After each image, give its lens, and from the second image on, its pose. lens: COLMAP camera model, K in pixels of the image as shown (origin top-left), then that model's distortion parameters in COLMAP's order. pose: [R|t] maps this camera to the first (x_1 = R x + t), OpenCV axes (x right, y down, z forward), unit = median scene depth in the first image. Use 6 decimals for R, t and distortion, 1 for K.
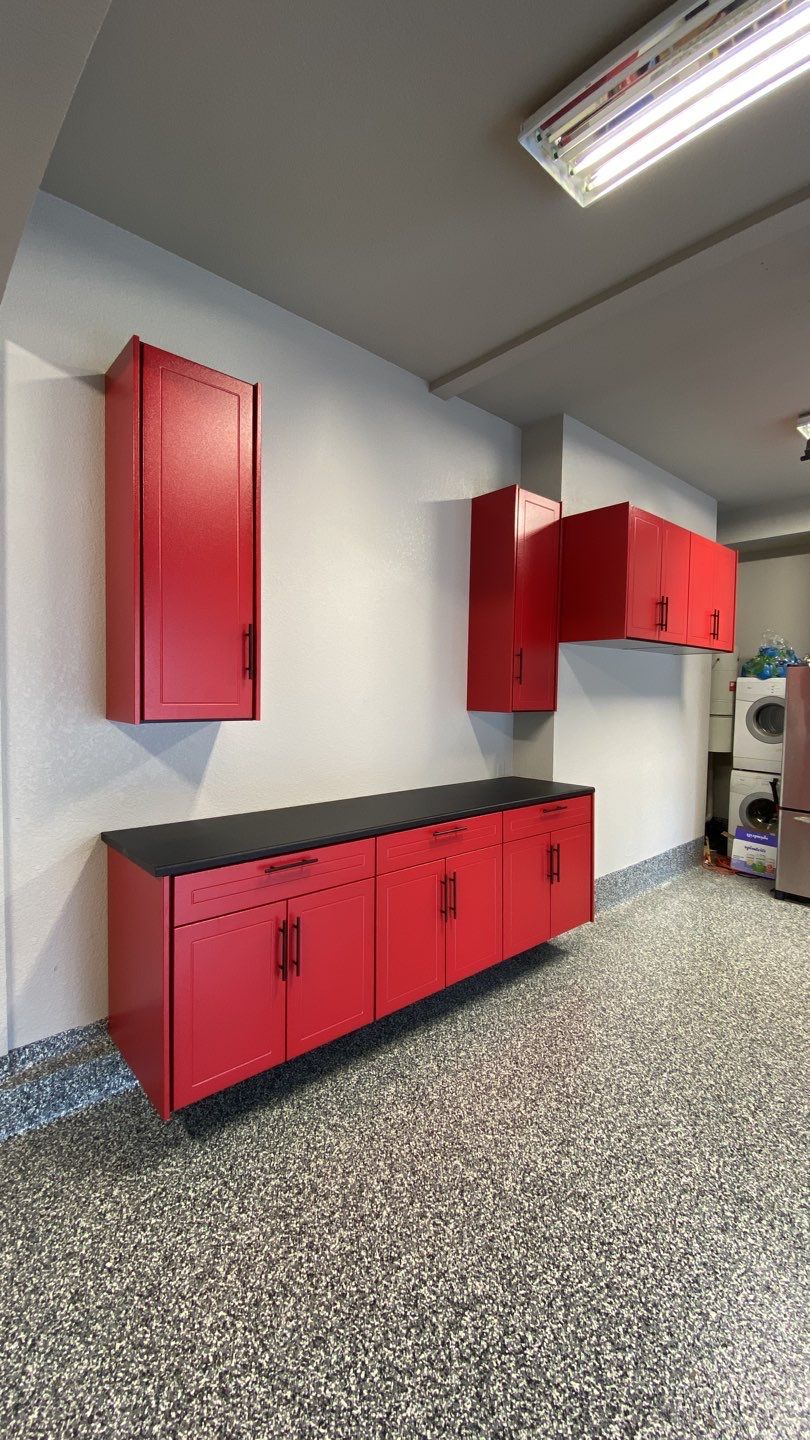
lens RADIAL K [[589.6, 0, 399.2], [0, 589.6, 711.1], [0, 0, 1]] dist [-0.011594, -0.001955]
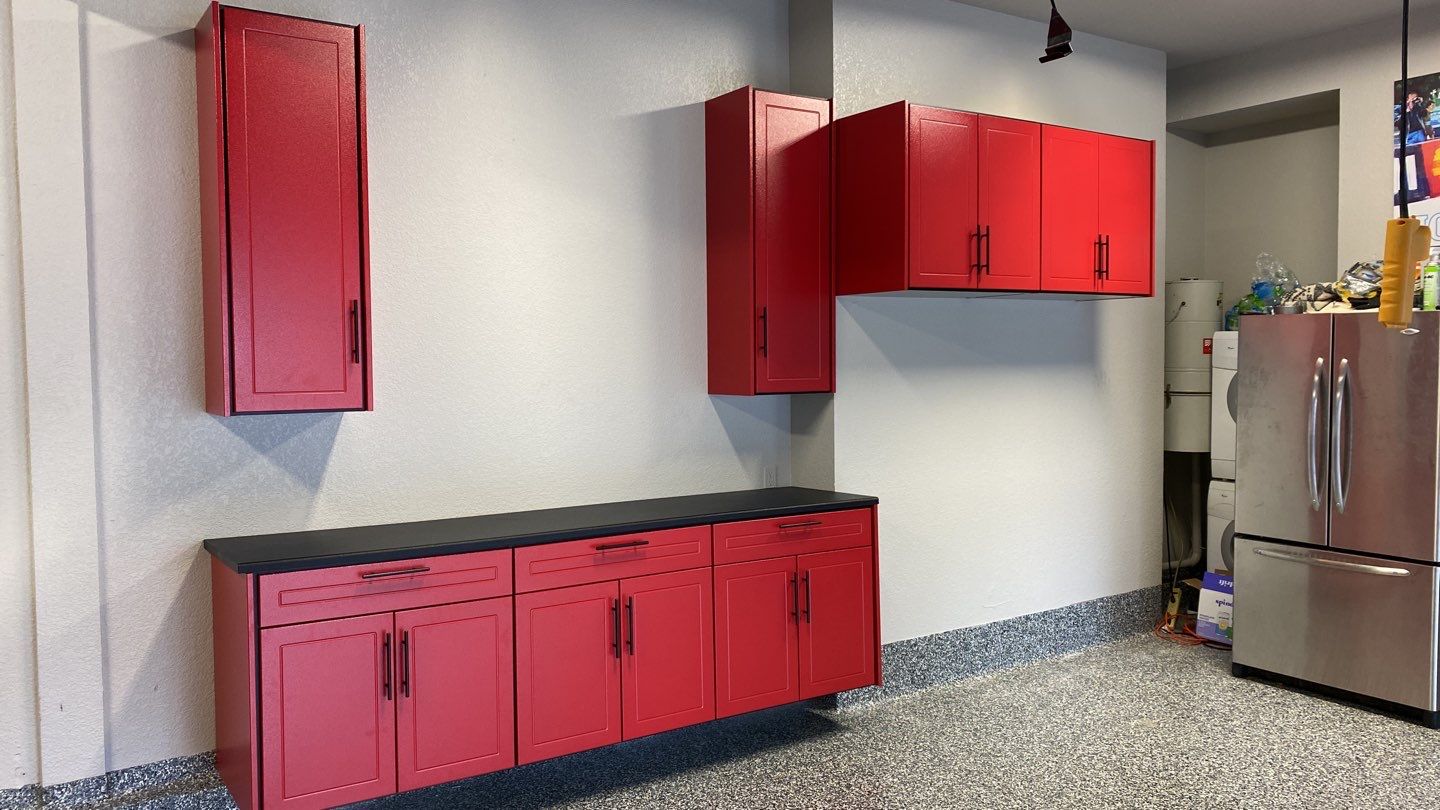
lens RADIAL K [[1116.0, 0, 717.5], [0, 1116.0, 396.5], [0, 0, 1]] dist [-0.014874, 0.011126]
pose [[0.991433, -0.020050, -0.129067, 0.385757], [0.019938, 0.999799, -0.002158, 0.006841], [0.129084, -0.000433, 0.991634, -0.452541]]
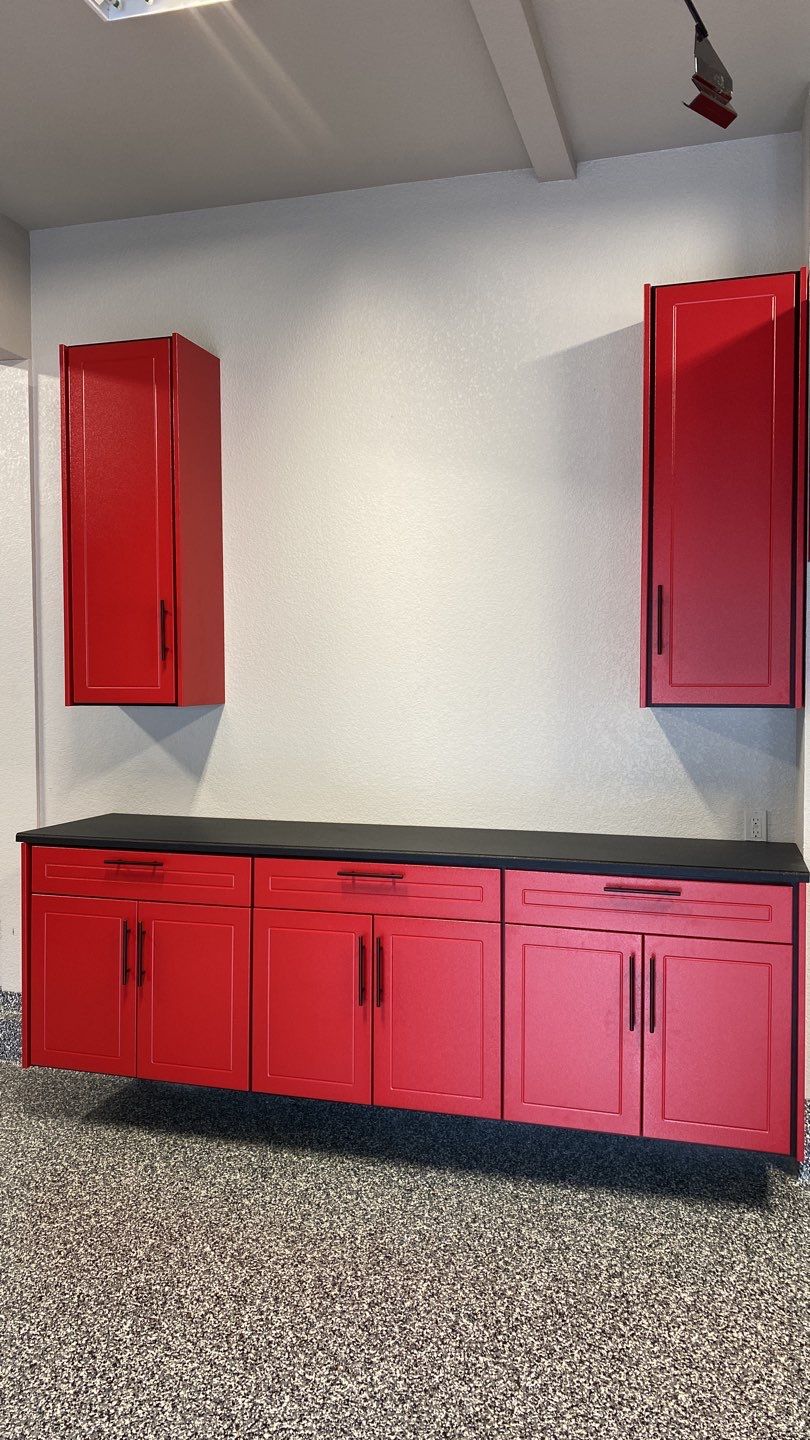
lens RADIAL K [[1116.0, 0, 393.8], [0, 1116.0, 714.1], [0, 0, 1]] dist [-0.014874, 0.011126]
pose [[0.516720, 0.012940, -0.856056, 1.112995], [-0.021862, 0.999759, 0.001916, 0.014097], [0.855875, 0.017725, 0.516879, 0.324935]]
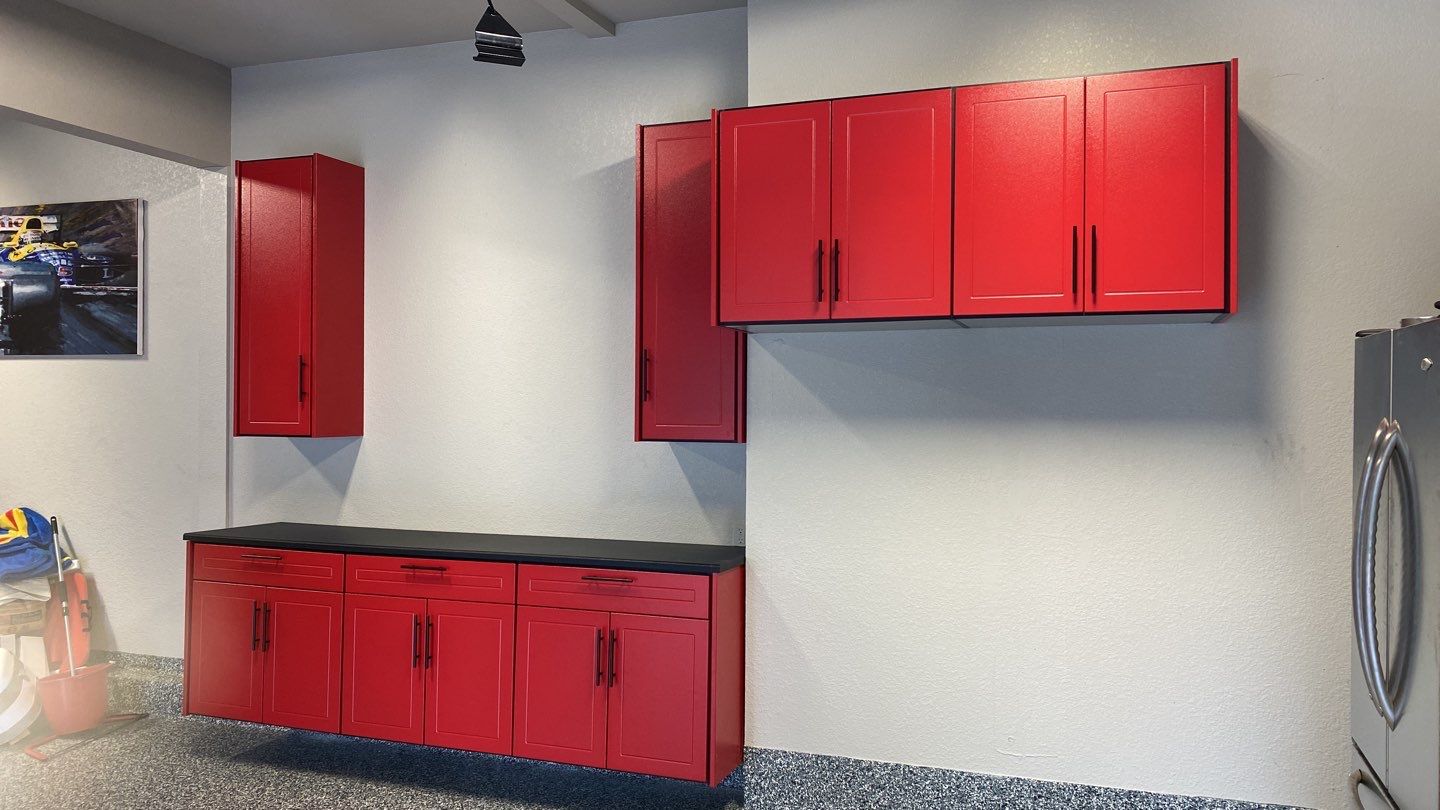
lens RADIAL K [[1058.7, 0, 721.7], [0, 1058.7, 377.9], [0, 0, 1]] dist [0.000494, -0.014254]
pose [[0.485677, -0.029376, -0.873645, 1.596404], [-0.027365, 0.998434, -0.048786, -0.017818], [0.873710, 0.047602, 0.484112, 0.554408]]
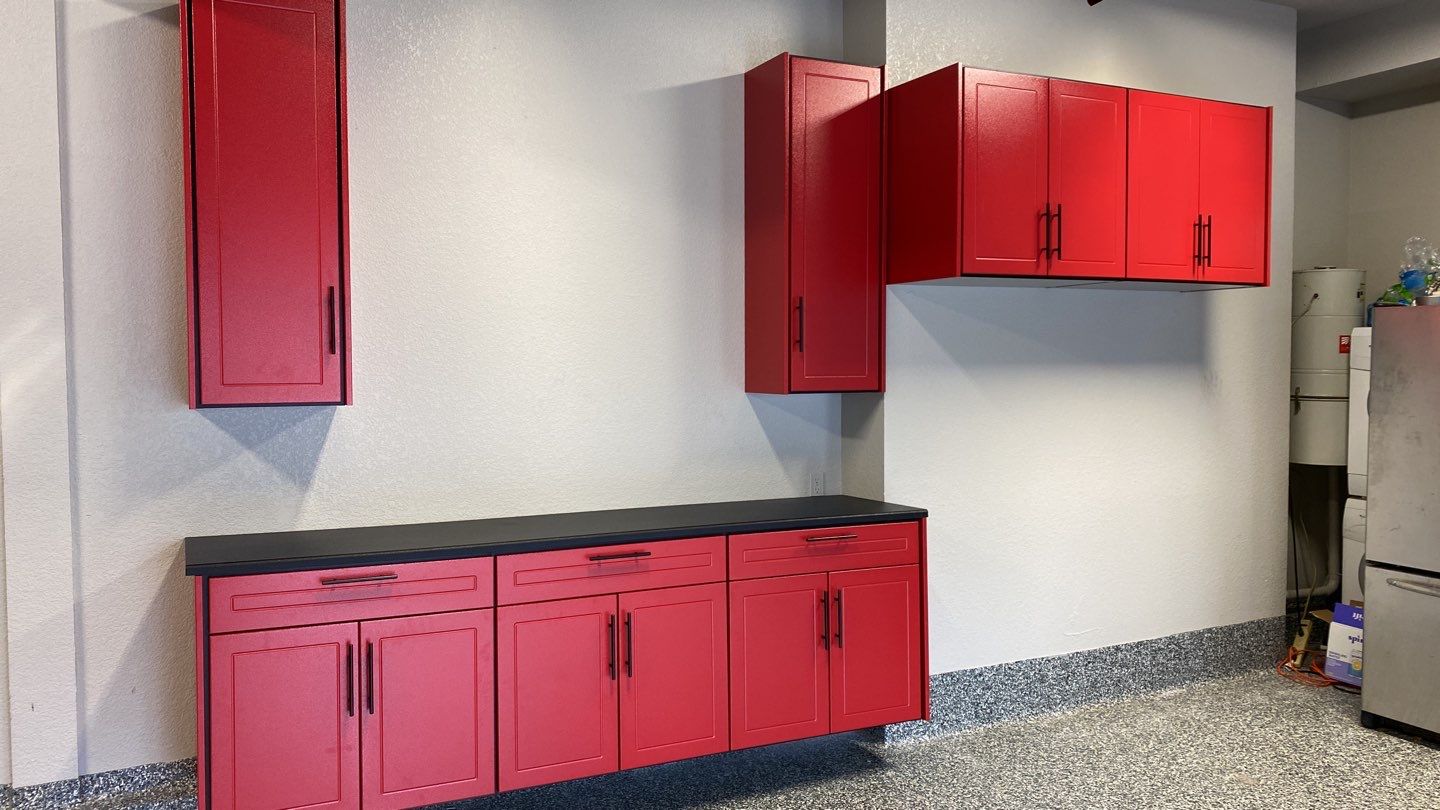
lens RADIAL K [[1116.0, 0, 717.7], [0, 1116.0, 397.5], [0, 0, 1]] dist [-0.014874, 0.011126]
pose [[0.964293, -0.010070, -0.264647, 0.529970], [0.008908, 0.999945, -0.005589, 0.015016], [0.264689, 0.003032, 0.964329, -0.280798]]
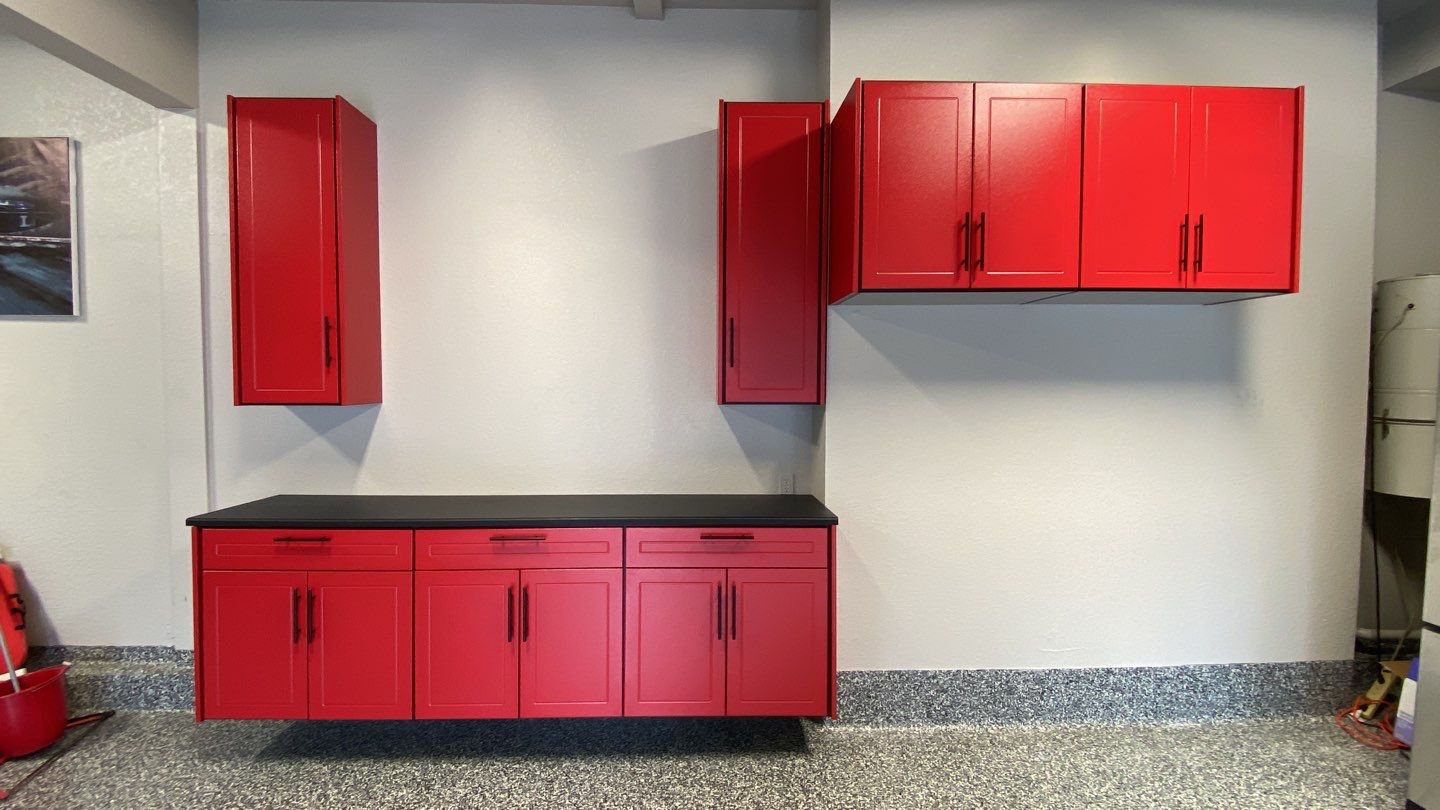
lens RADIAL K [[693.2, 0, 718.8], [0, 693.2, 403.2], [0, 0, 1]] dist [-0.005111, -0.009755]
pose [[0.764166, 0.010639, -0.644932, 0.895532], [-0.014592, 0.999893, -0.000795, 0.002260], [0.644855, 0.010018, 0.764239, 0.380549]]
